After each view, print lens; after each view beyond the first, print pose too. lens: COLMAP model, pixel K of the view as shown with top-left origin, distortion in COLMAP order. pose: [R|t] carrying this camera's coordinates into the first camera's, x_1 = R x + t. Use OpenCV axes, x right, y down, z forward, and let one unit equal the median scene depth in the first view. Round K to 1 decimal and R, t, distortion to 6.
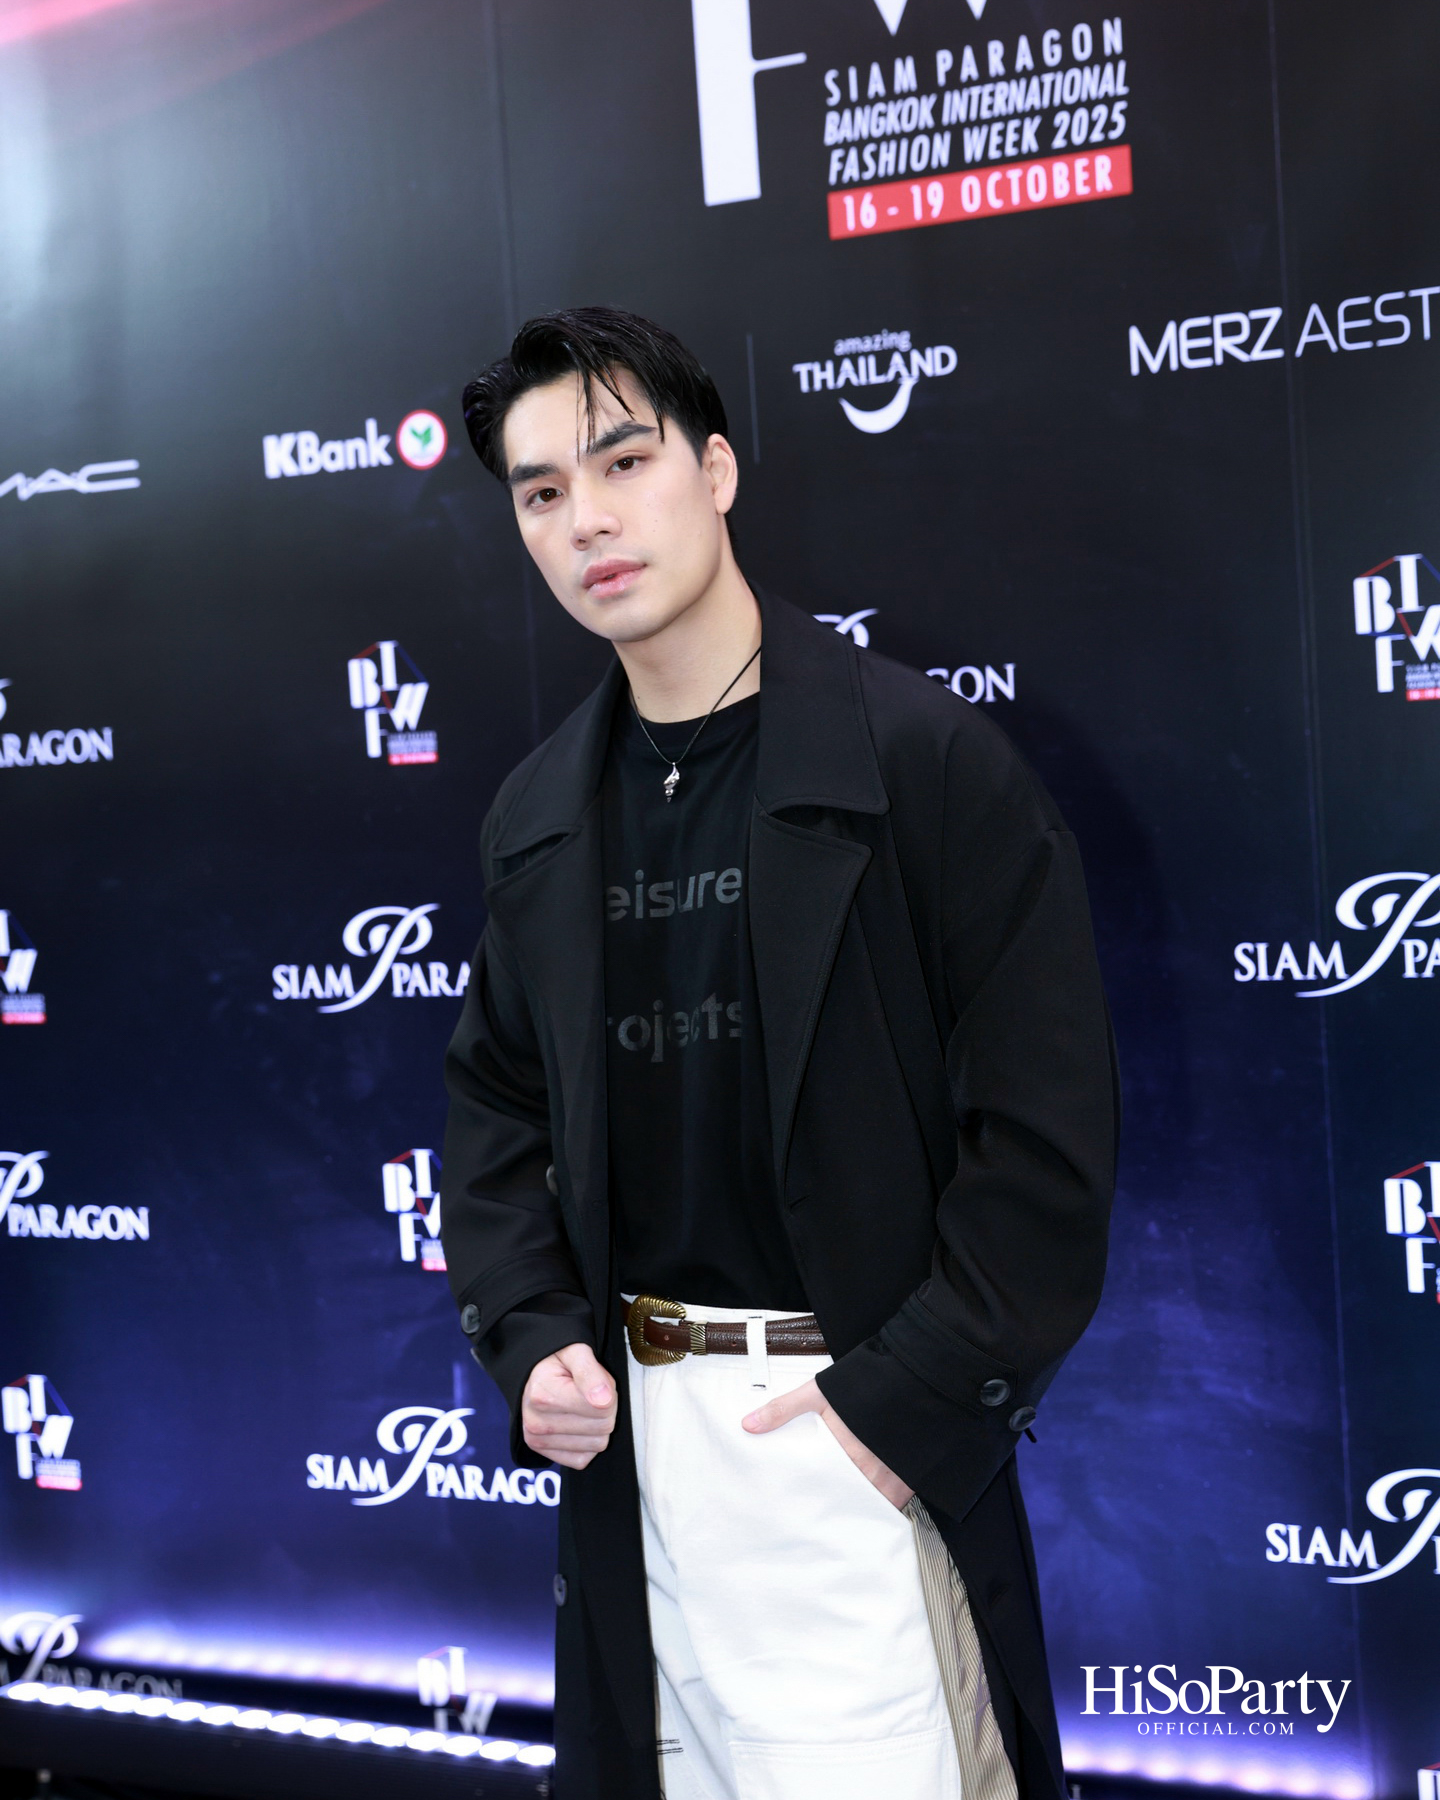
lens RADIAL K [[2787.9, 0, 721.9], [0, 2787.9, 899.1], [0, 0, 1]] dist [0.039791, 0.165515]
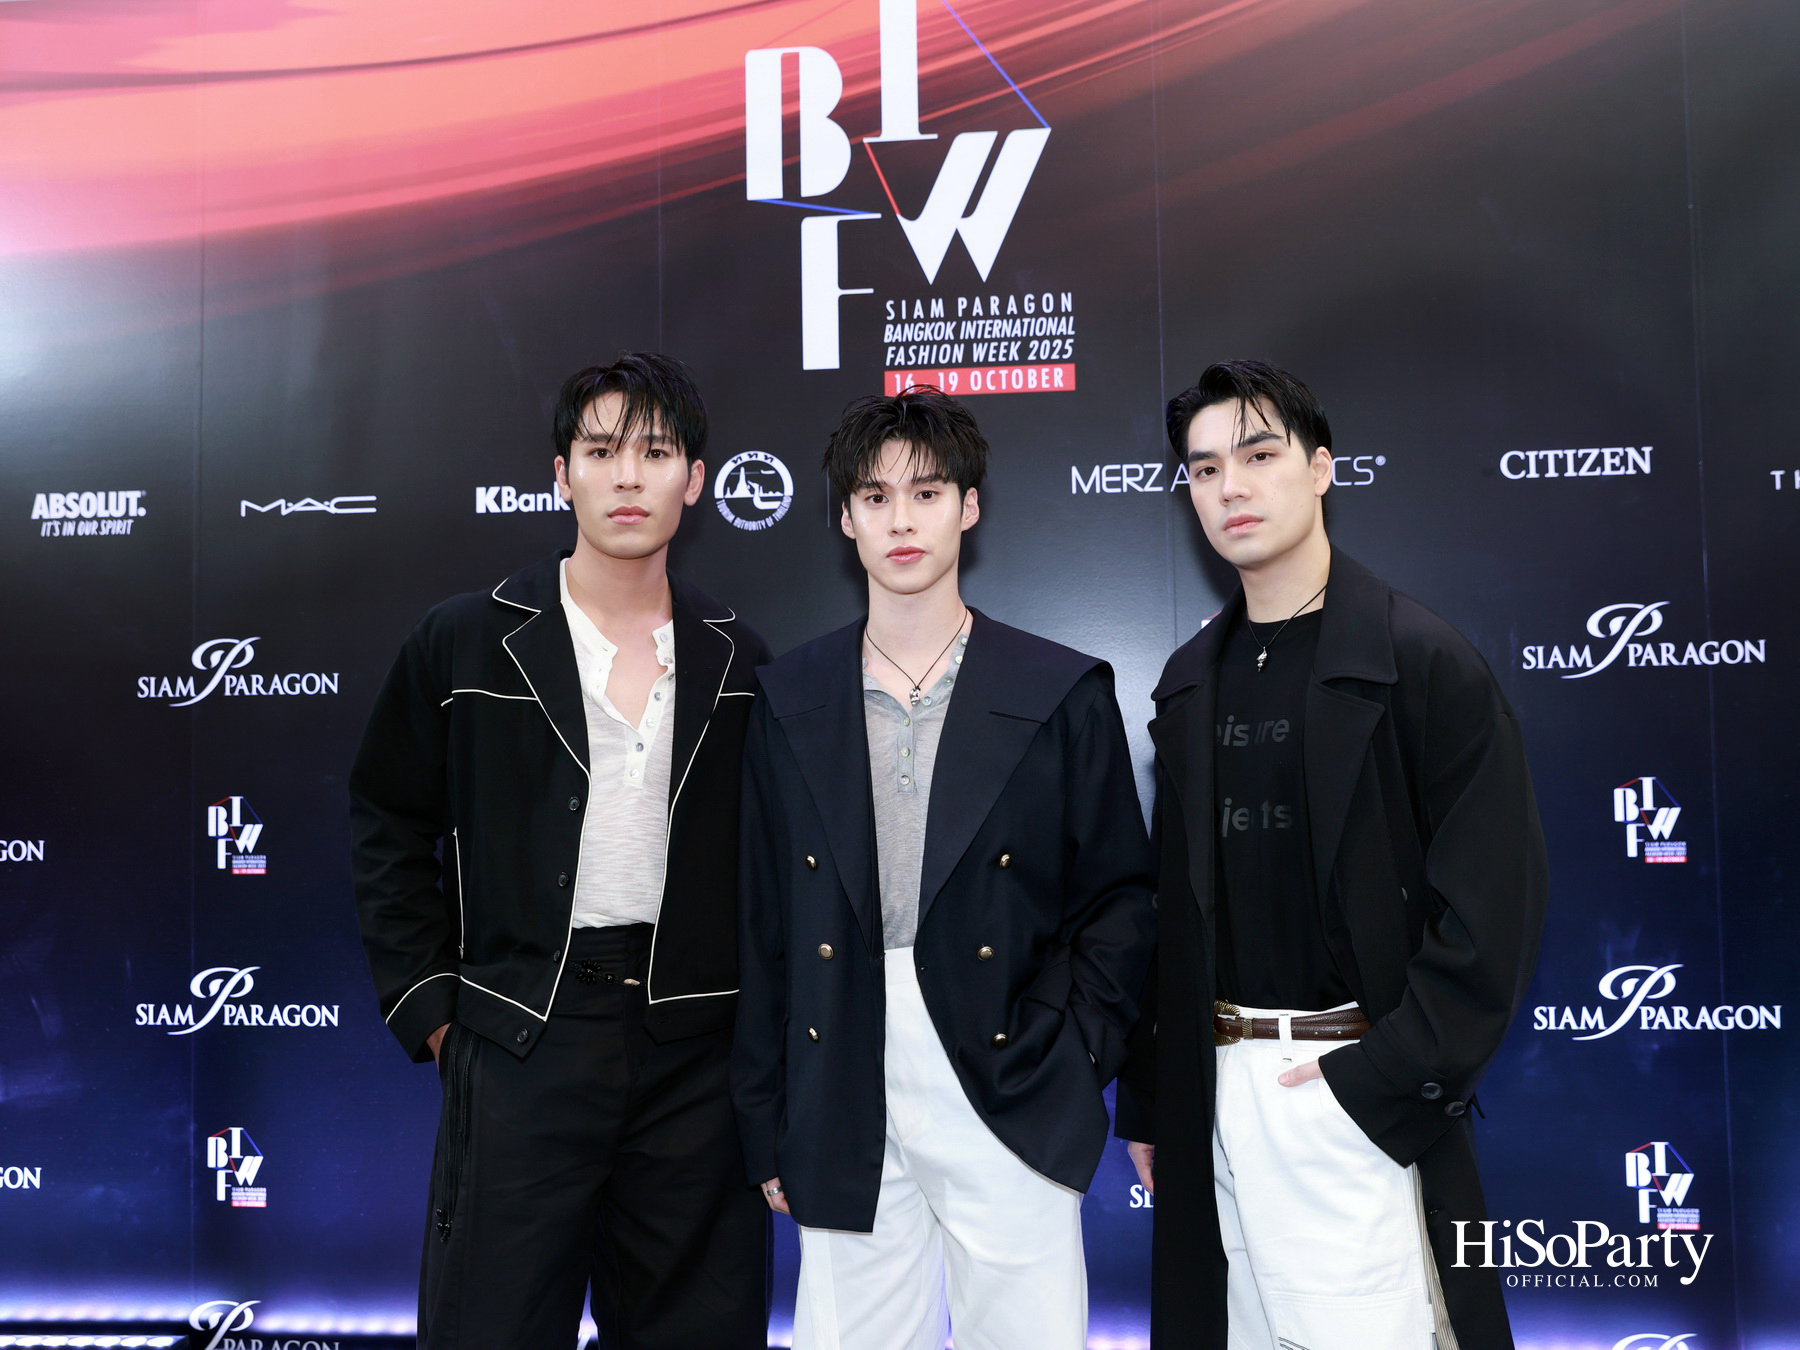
lens RADIAL K [[1623.3, 0, 904.8], [0, 1623.3, 671.6], [0, 0, 1]] dist [-0.048788, 0.075333]
pose [[0.937902, 0.064214, 0.340904, -0.274339], [-0.023197, 0.992128, -0.123061, 0.043034], [-0.346123, 0.107511, 0.932009, 0.125635]]
